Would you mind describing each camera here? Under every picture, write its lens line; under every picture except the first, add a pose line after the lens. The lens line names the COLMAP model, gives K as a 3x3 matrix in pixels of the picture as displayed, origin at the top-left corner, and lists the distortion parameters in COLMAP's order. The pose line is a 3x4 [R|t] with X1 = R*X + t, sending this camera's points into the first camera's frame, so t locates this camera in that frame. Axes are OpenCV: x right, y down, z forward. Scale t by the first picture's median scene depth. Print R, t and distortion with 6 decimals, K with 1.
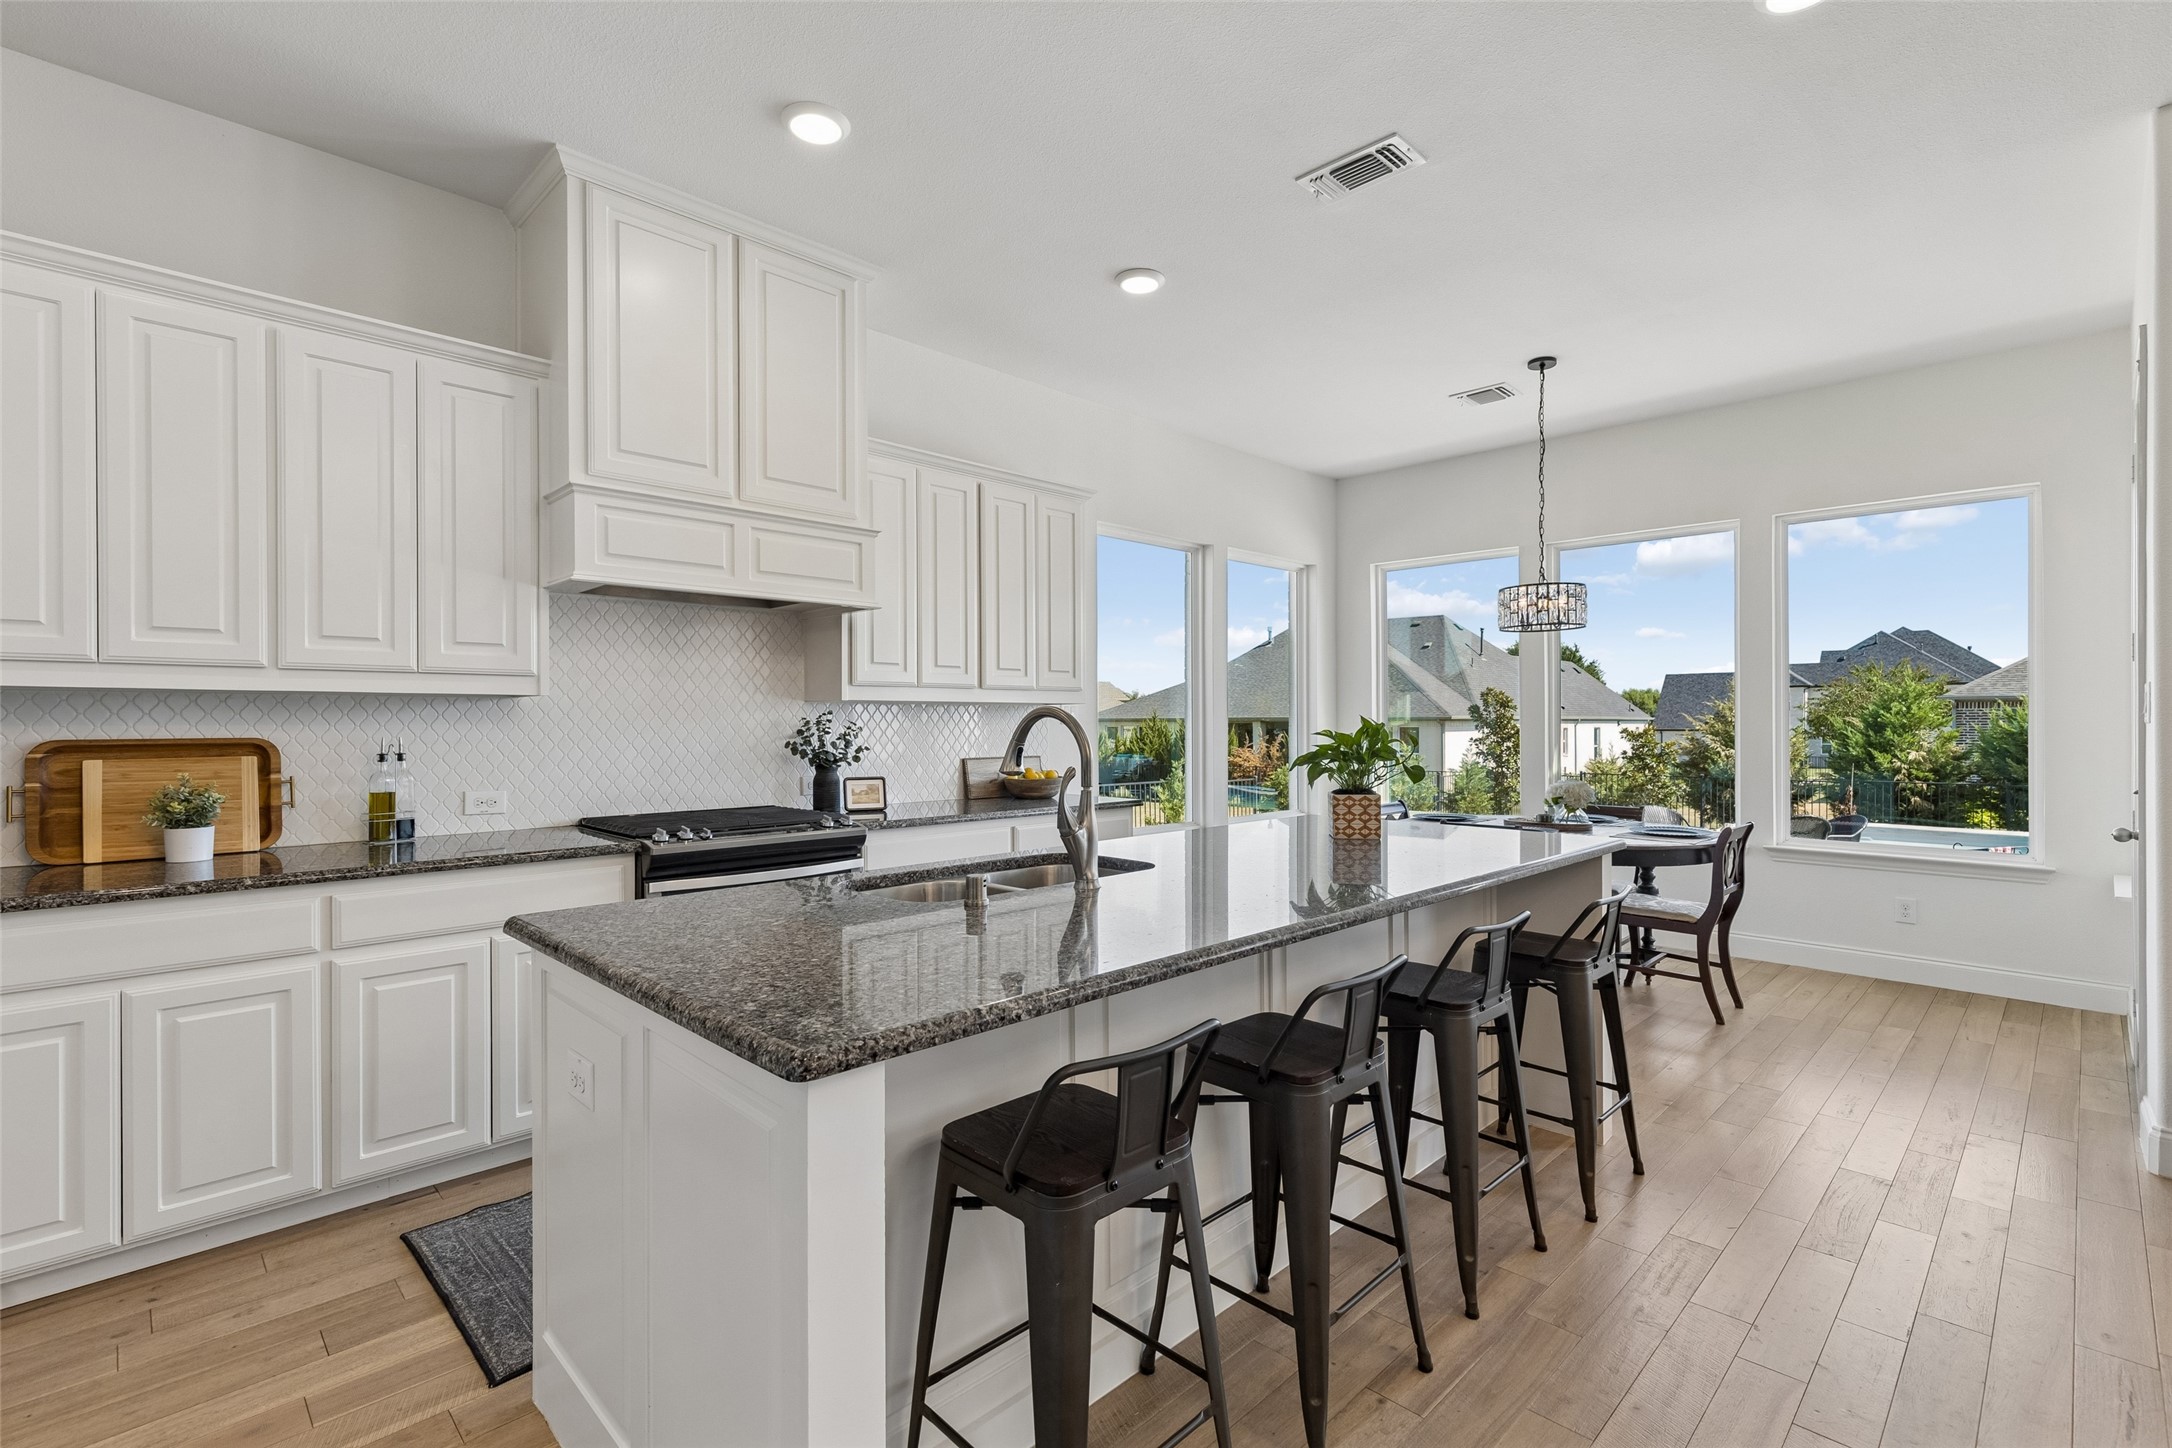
lens RADIAL K [[992.2, 0, 1080.4], [0, 992.2, 725.3], [0, 0, 1]] dist [-0.001686, -0.000835]
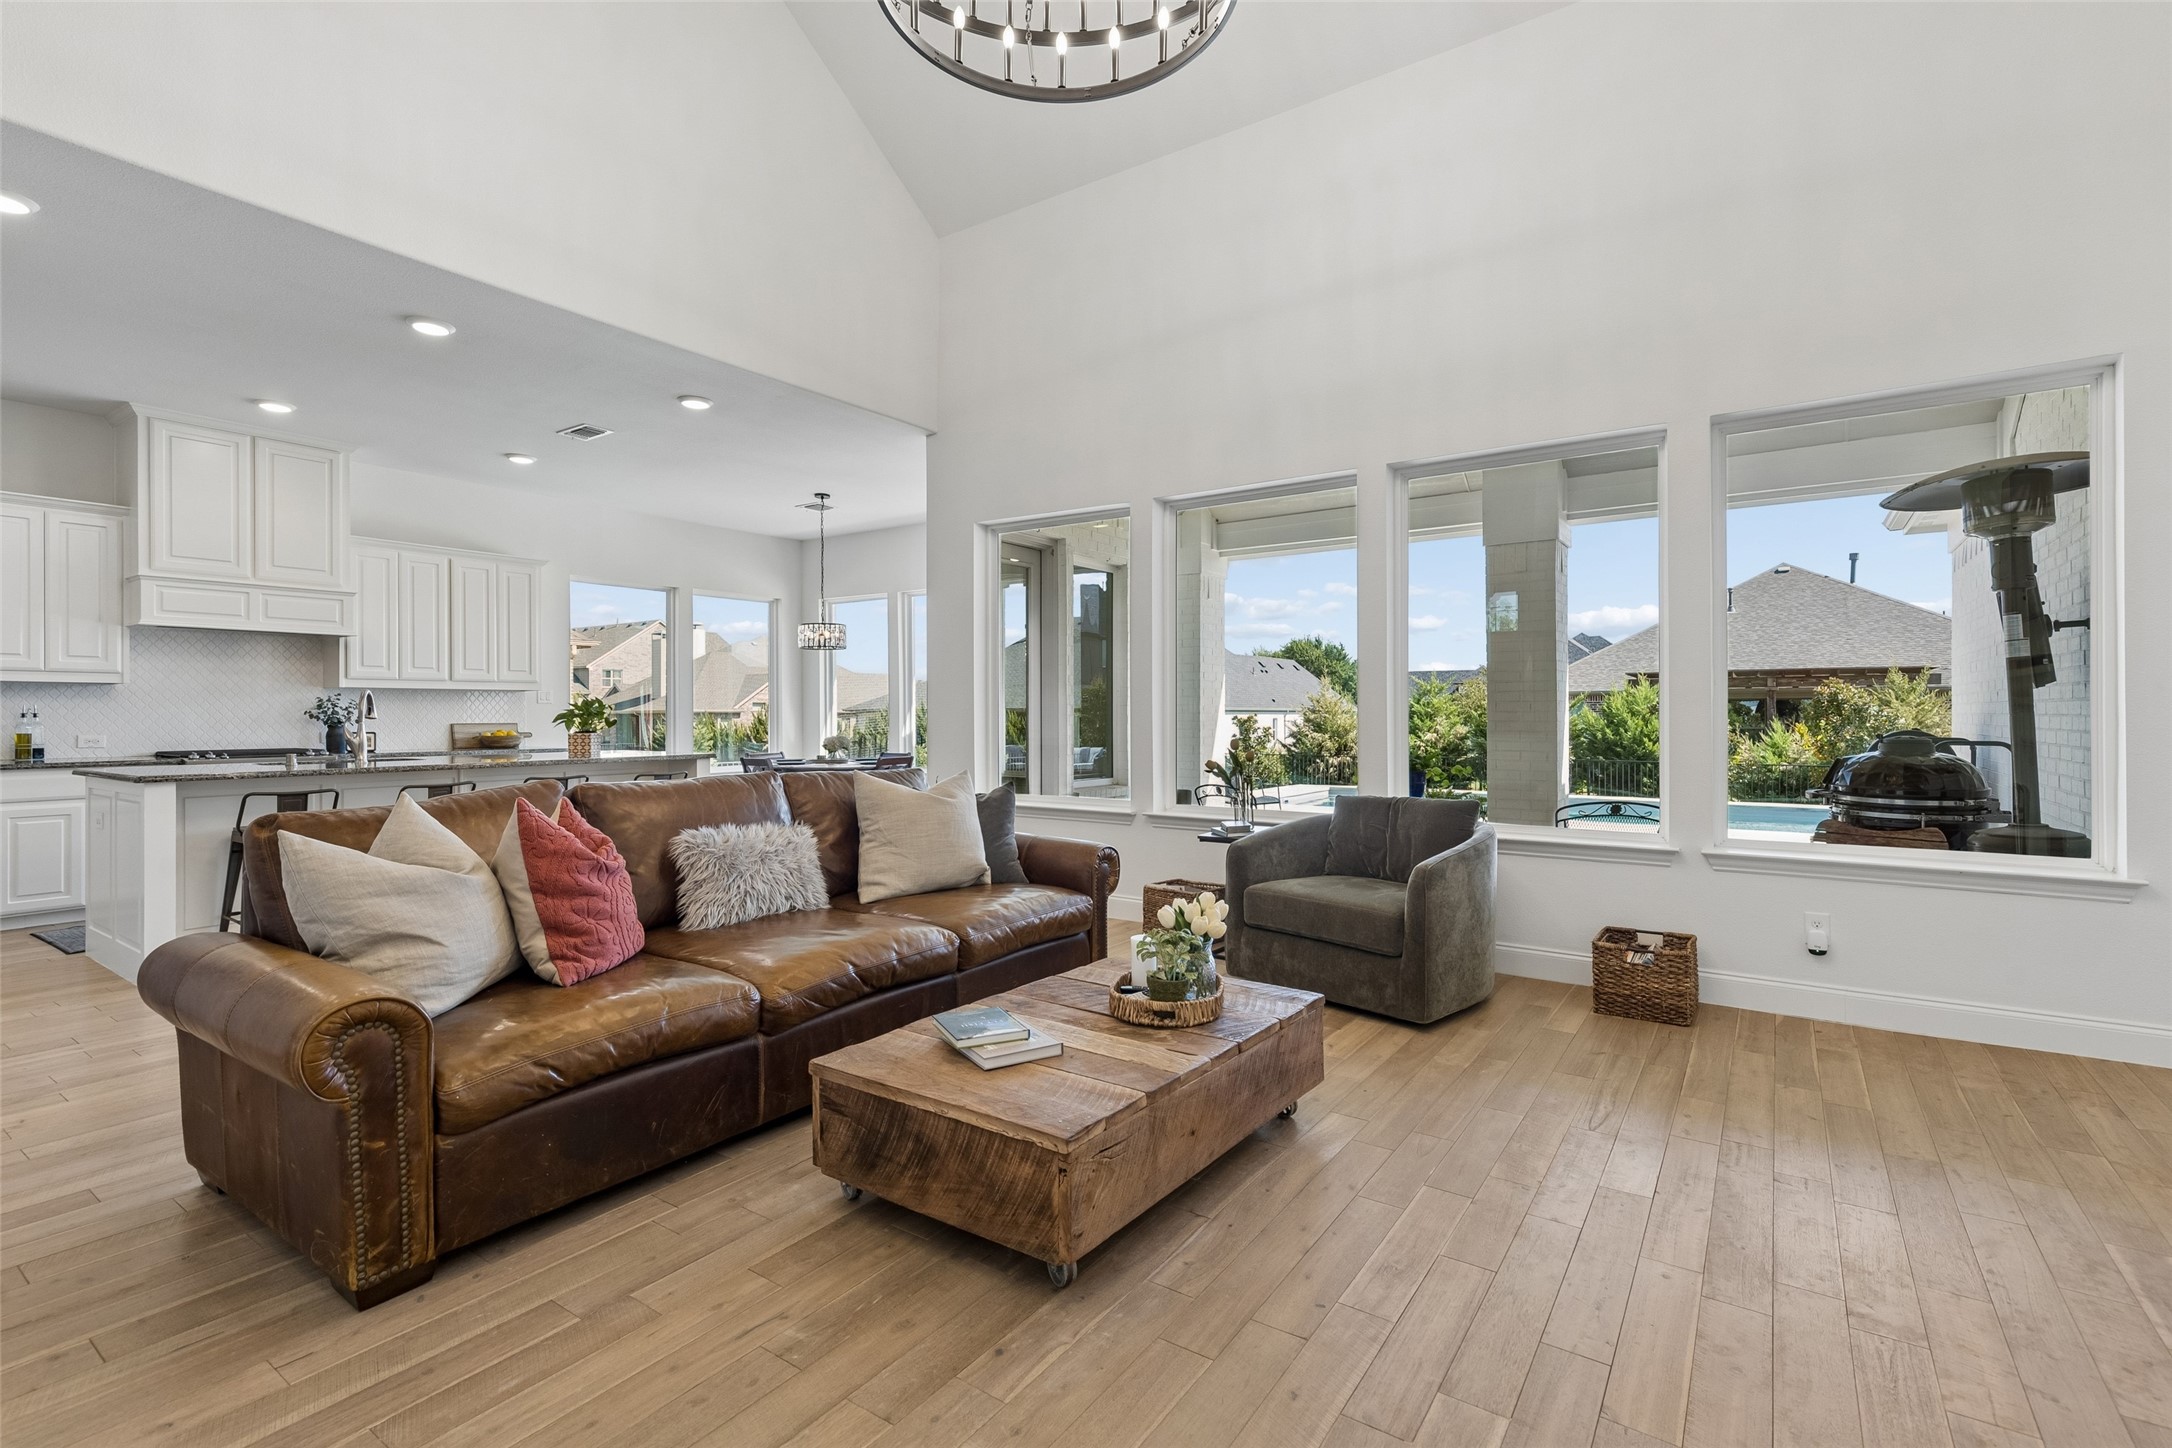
lens RADIAL K [[992.2, 0, 1103.0], [0, 992.2, 716.9], [0, 0, 1]] dist [-0.001686, -0.000835]
pose [[0.980019, 0.001012, 0.198900, 0.595651], [-0.000811, 0.999999, -0.001090, 0.022827], [-0.198901, 0.000907, 0.980019, -0.798934]]
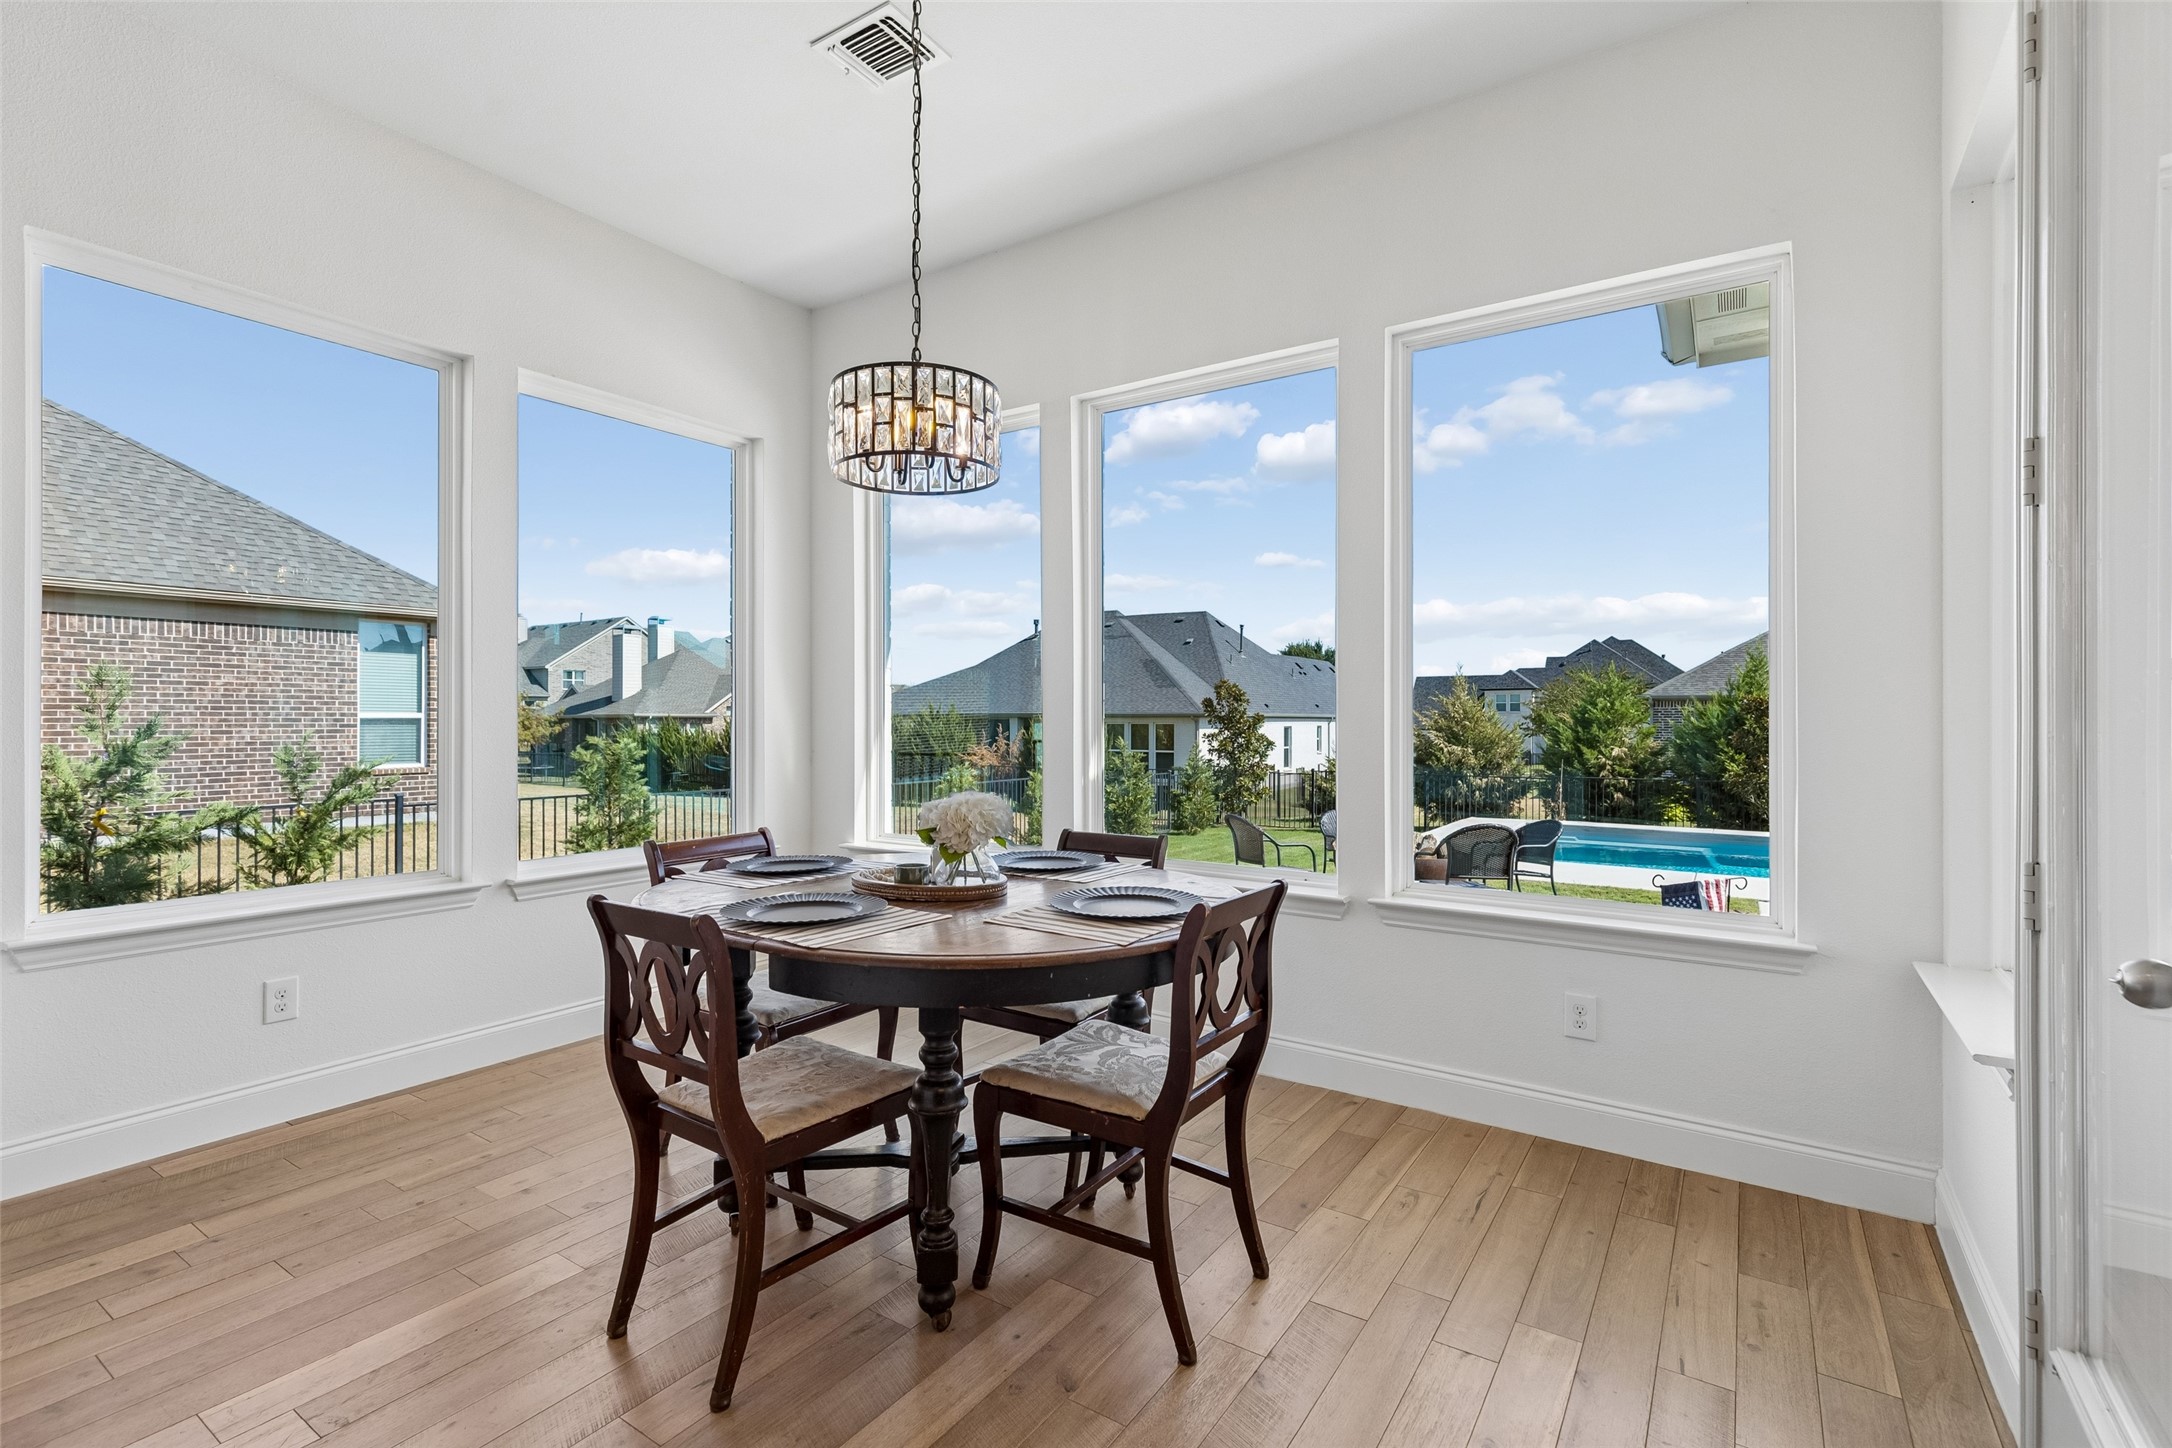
lens RADIAL K [[992.2, 0, 1085.9], [0, 992.2, 726.6], [0, 0, 1]] dist [-0.001686, -0.000835]
pose [[0.979063, 0.003585, 0.203527, 0.444475], [-0.004039, 0.999990, 0.001816, 0.022763], [-0.203518, -0.002600, 0.979068, 0.508274]]
